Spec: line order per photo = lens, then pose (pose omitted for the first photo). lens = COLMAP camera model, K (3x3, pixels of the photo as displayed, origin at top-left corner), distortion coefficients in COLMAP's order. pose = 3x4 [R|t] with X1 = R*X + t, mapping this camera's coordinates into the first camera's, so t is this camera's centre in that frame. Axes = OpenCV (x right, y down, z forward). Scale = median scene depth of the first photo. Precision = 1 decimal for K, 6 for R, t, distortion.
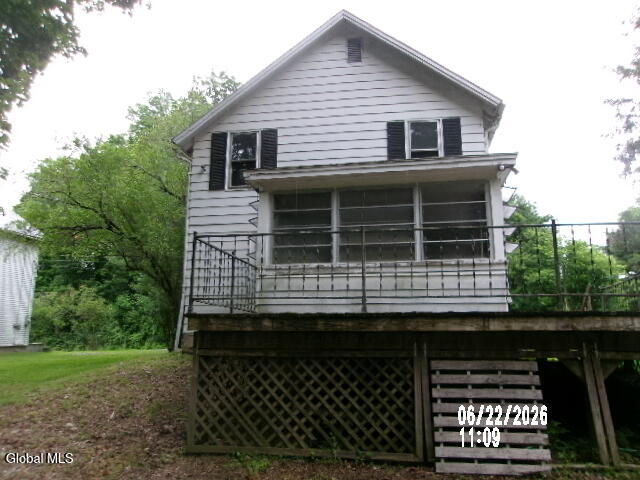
lens RADIAL K [[513.1, 0, 320.0], [0, 513.1, 254.6], [0, 0, 1]] dist [0.002502, 0.002746]
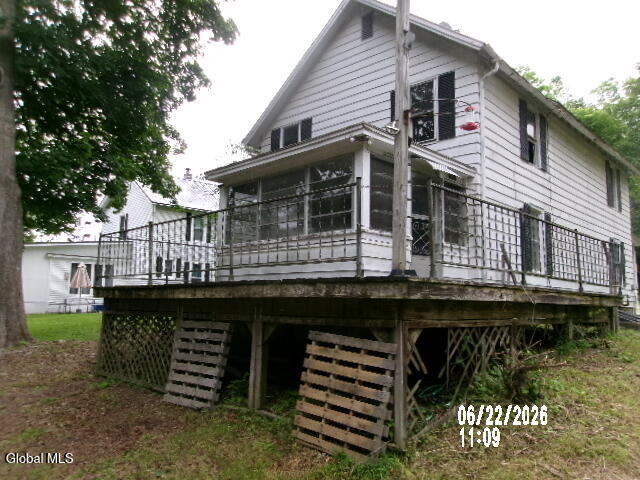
lens RADIAL K [[509.6, 0, 317.4], [0, 509.6, 244.1], [0, 0, 1]] dist [0.031841, 0.006379]
pose [[0.832518, -0.058865, -0.550862, 0.566431], [0.091074, 0.995353, 0.031276, -0.000168], [0.546461, -0.076207, 0.834010, 0.046224]]
